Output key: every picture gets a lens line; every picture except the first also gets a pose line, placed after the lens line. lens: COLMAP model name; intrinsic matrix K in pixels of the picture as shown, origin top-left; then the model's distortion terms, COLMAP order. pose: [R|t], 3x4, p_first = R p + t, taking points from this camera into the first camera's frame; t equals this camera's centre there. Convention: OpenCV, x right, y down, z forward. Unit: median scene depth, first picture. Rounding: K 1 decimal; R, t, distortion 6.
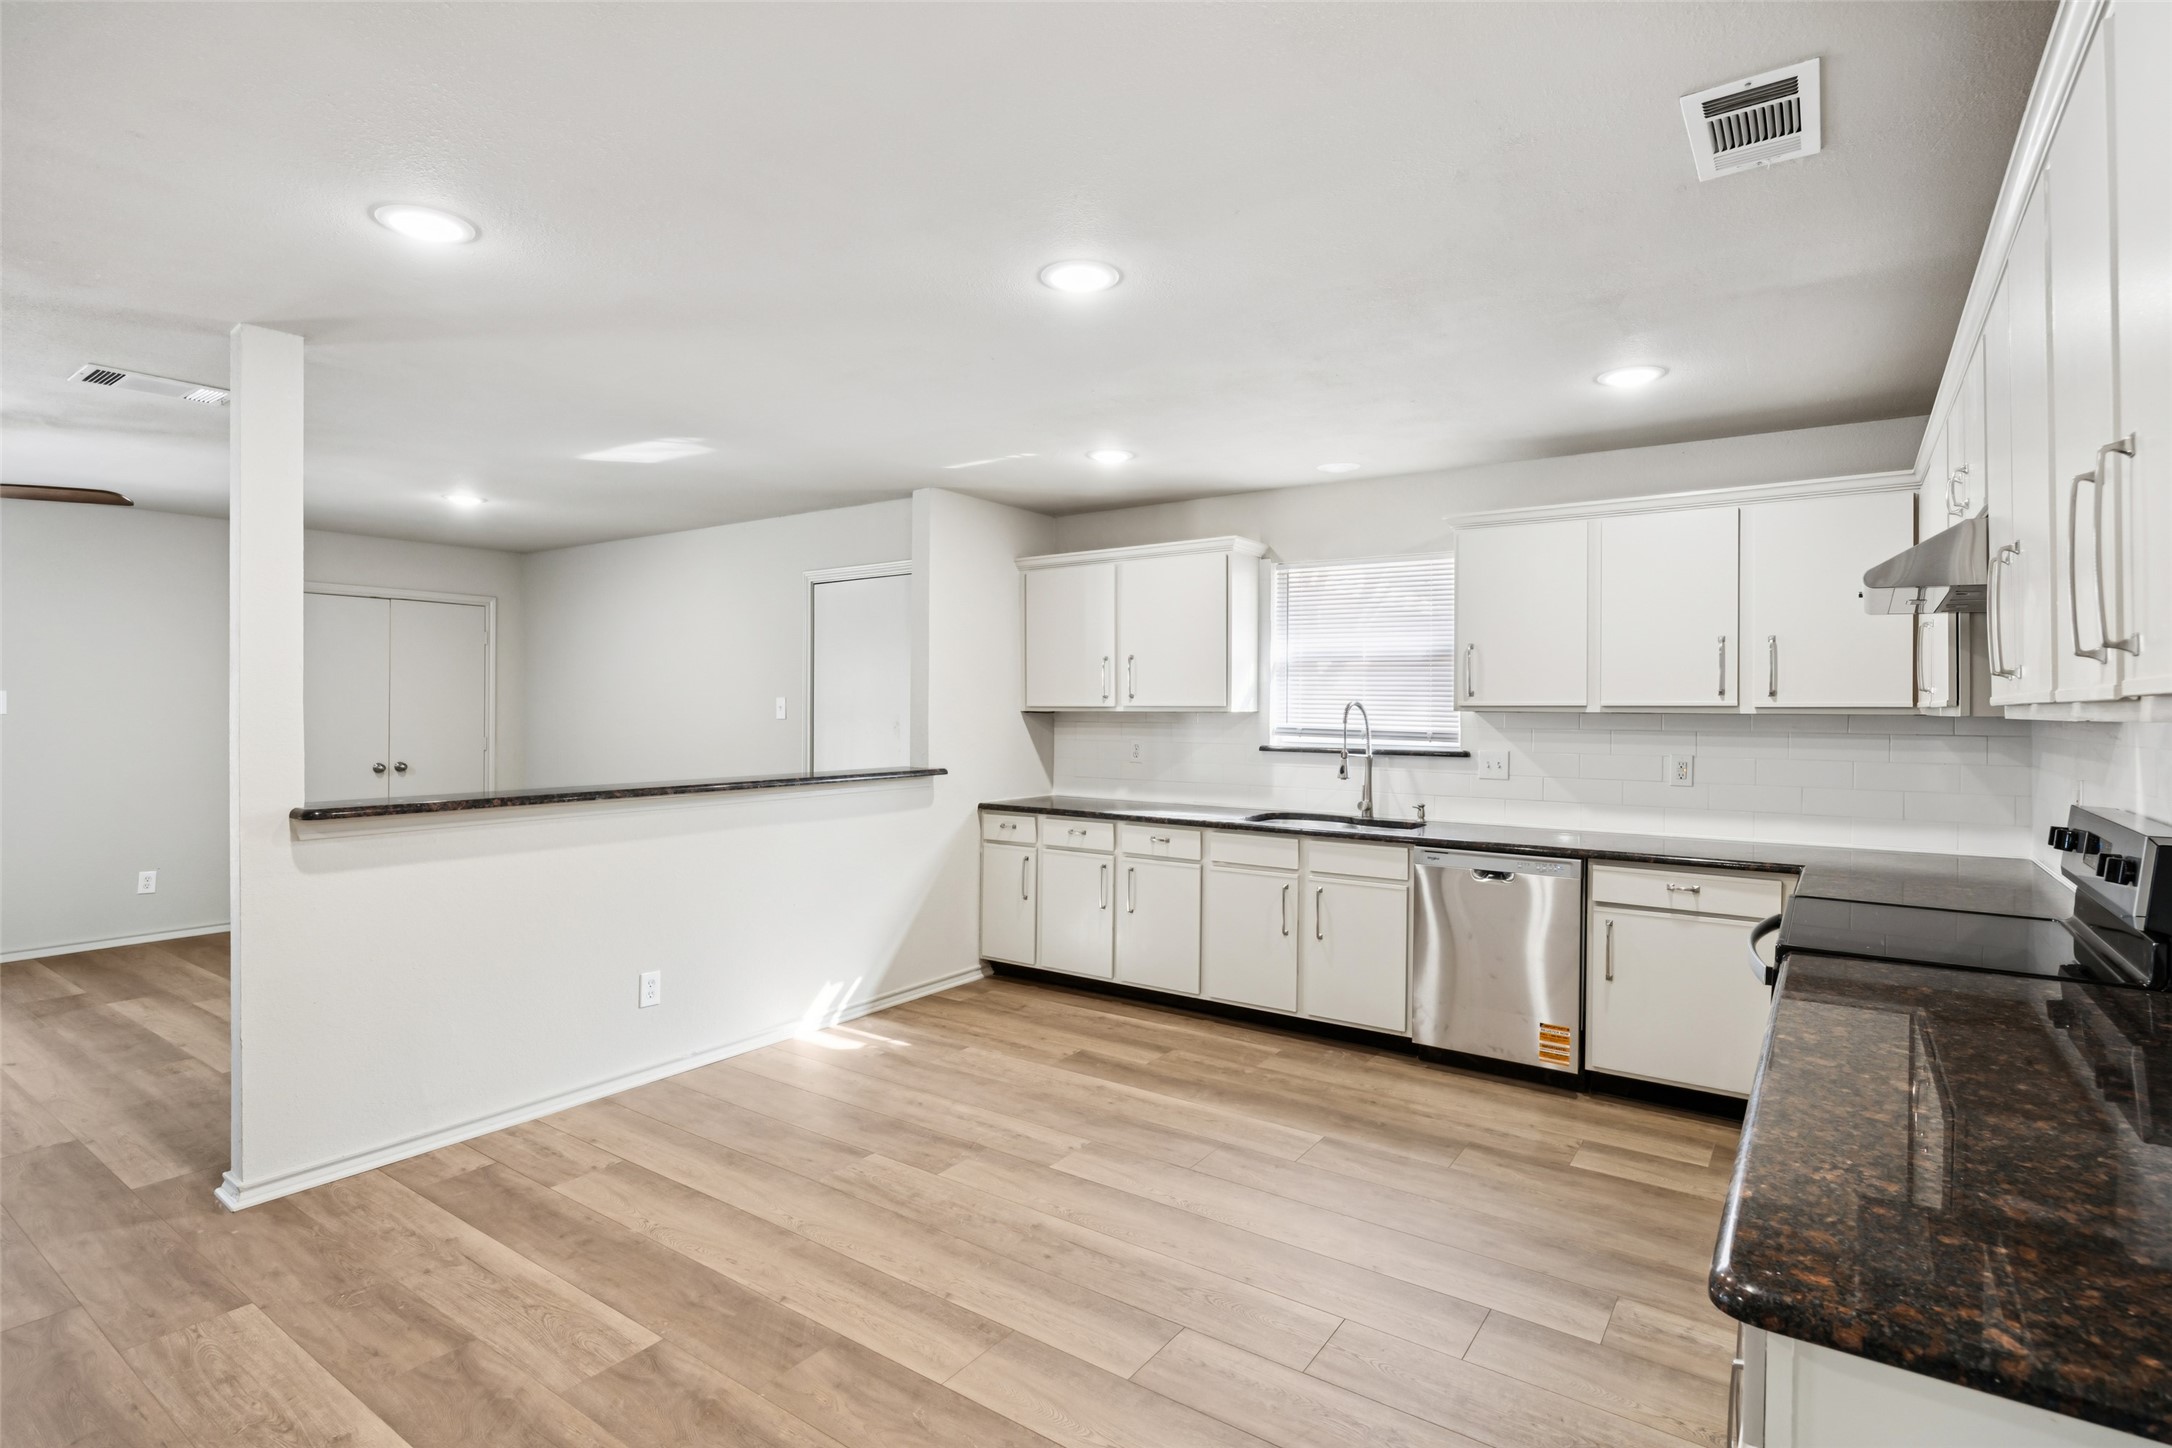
lens RADIAL K [[1066.9, 0, 1073.8], [0, 1066.9, 712.3], [0, 0, 1]] dist [-0.002075, -0.000443]
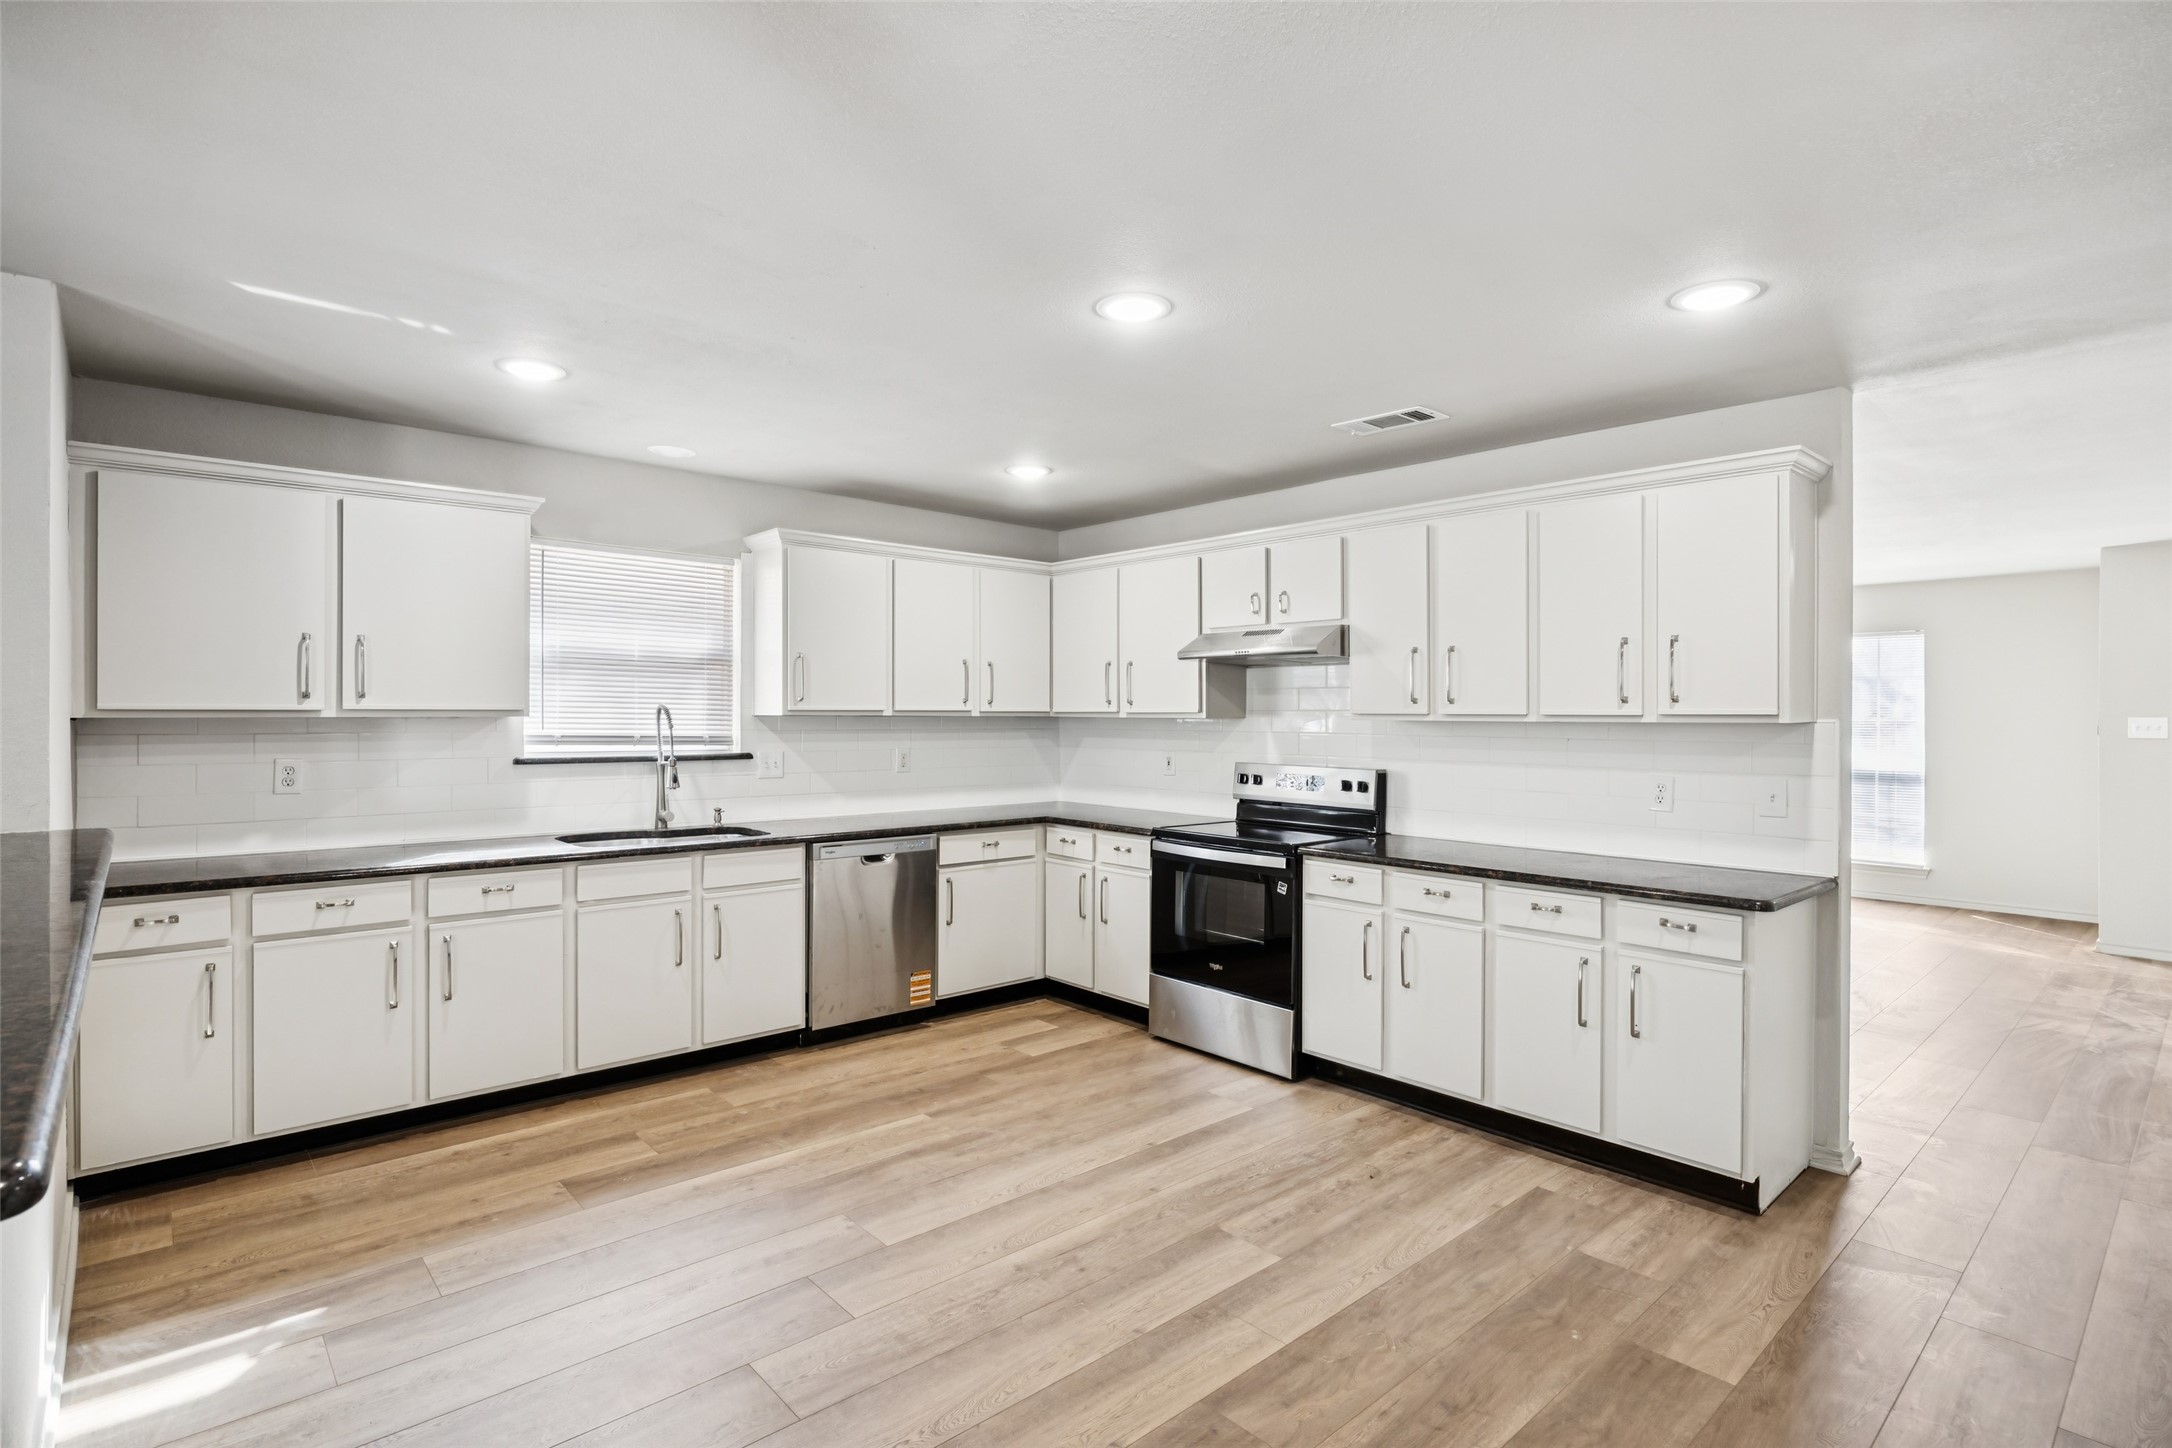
lens RADIAL K [[1066.9, 0, 1073.8], [0, 1066.9, 712.3], [0, 0, 1]] dist [-0.002075, -0.000443]
pose [[0.226152, -0.003386, 0.974086, -0.609972], [-0.000705, 0.999993, 0.003640, -0.007928], [-0.974092, -0.001510, 0.226148, 0.481122]]
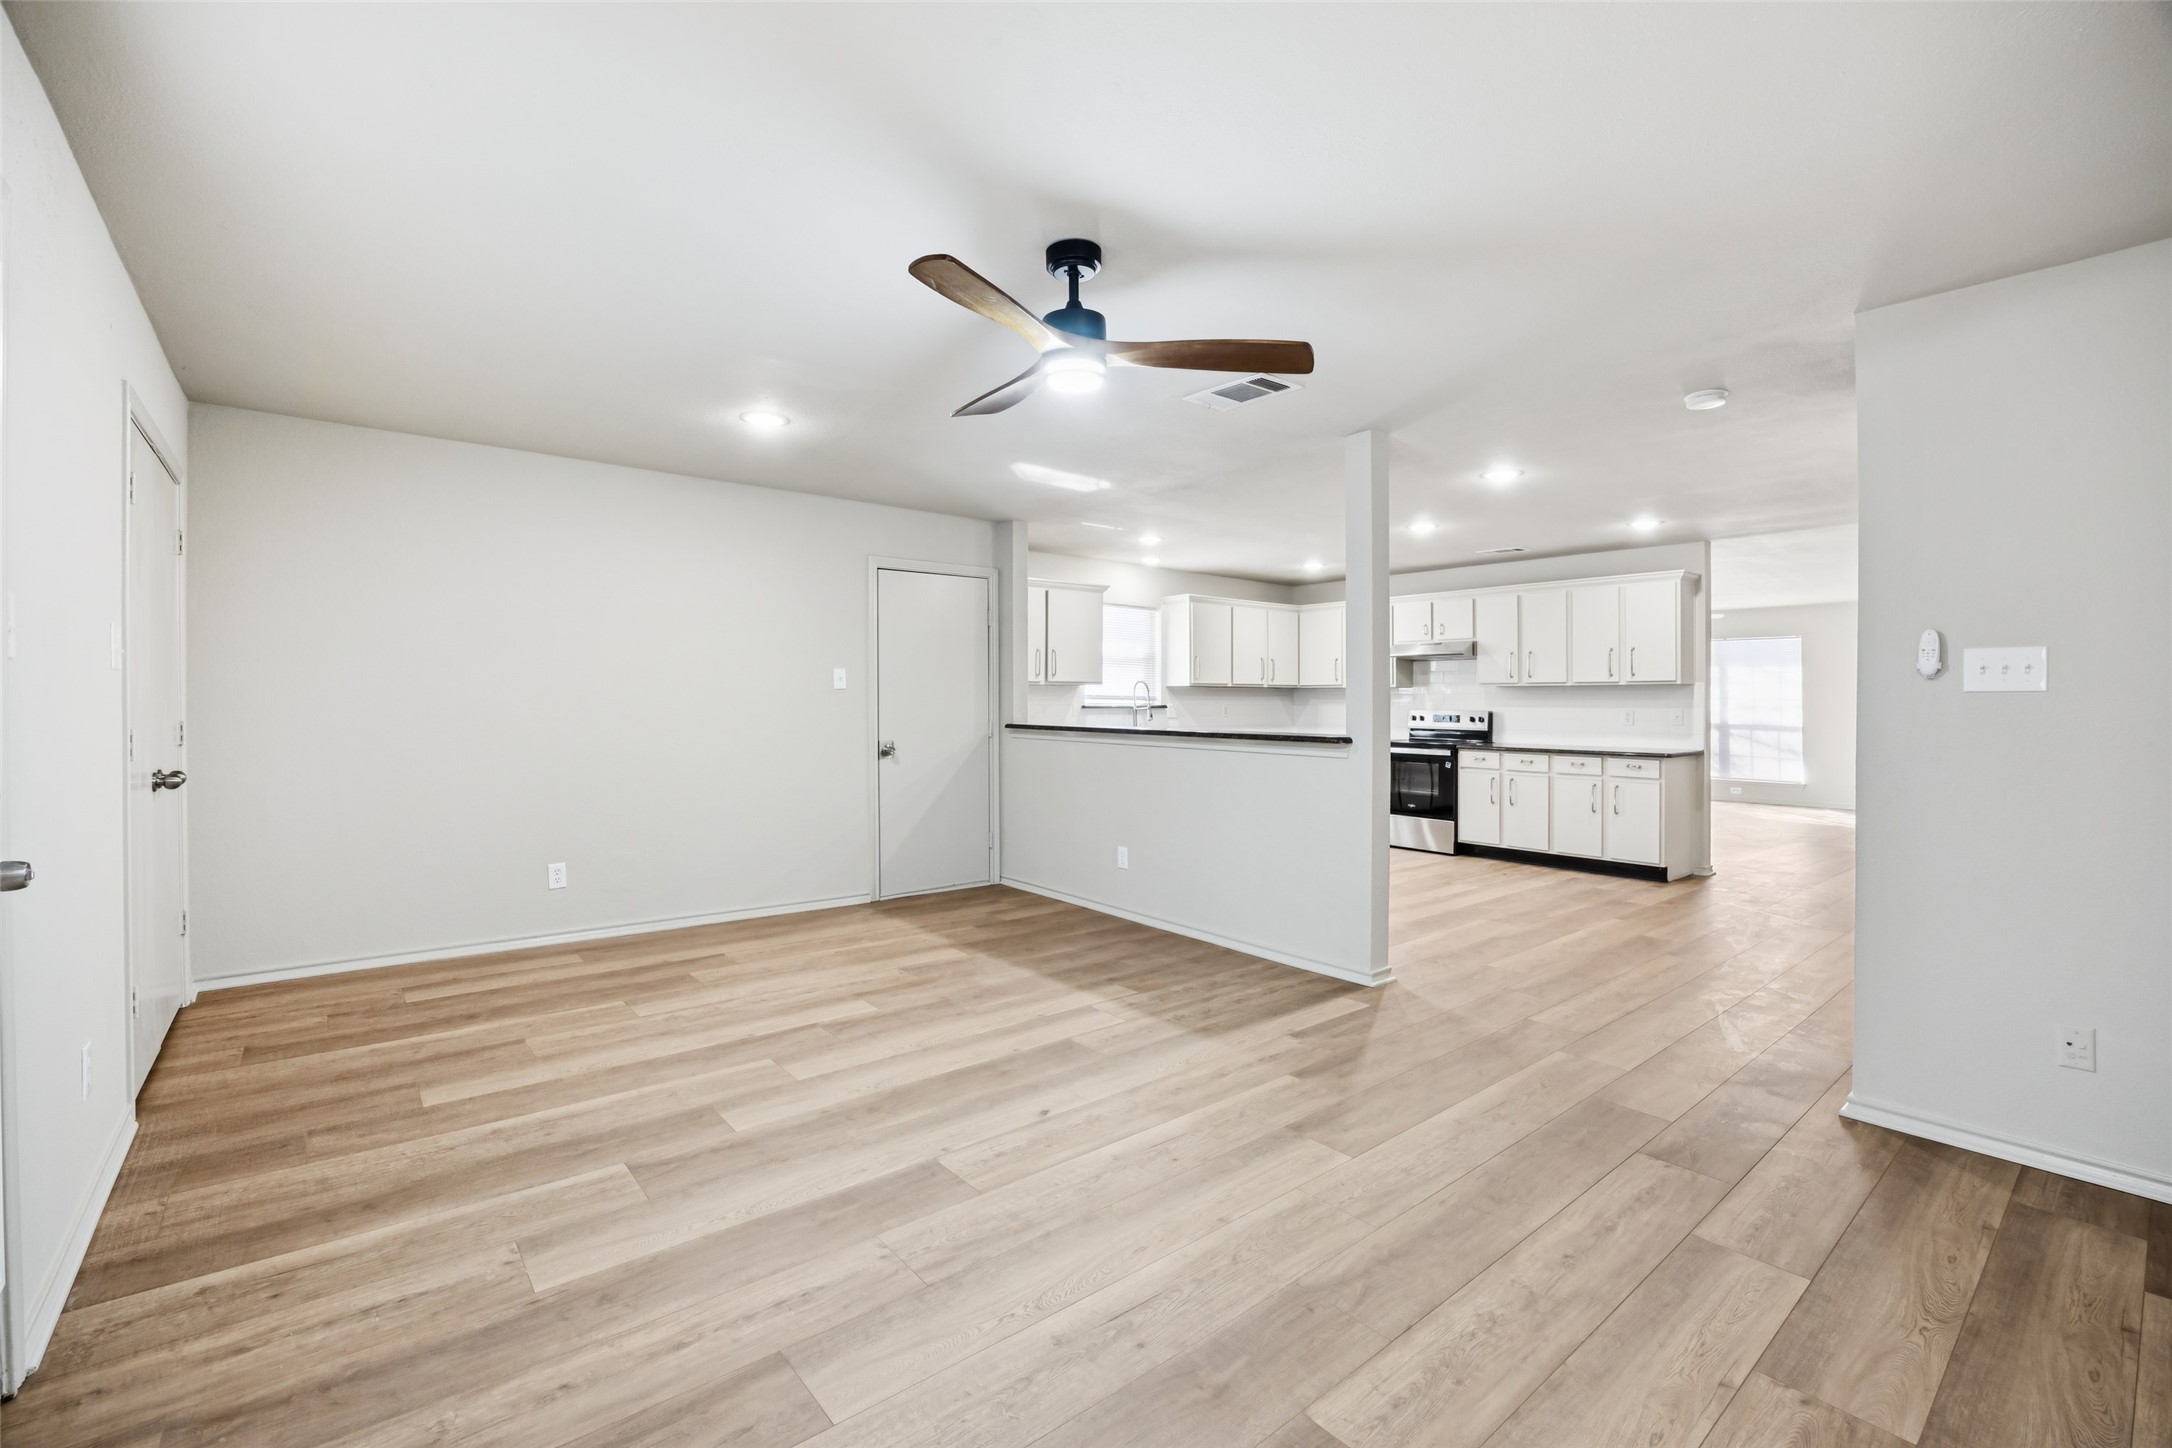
lens RADIAL K [[921.3, 0, 1089.4], [0, 921.3, 702.7], [0, 0, 1]] dist [-0.014935, -0.000143]
pose [[0.262354, -0.006678, 0.964949, -1.481052], [0.002501, 0.999977, 0.006241, 0.020479], [-0.964969, 0.000776, 0.262364, 0.708470]]
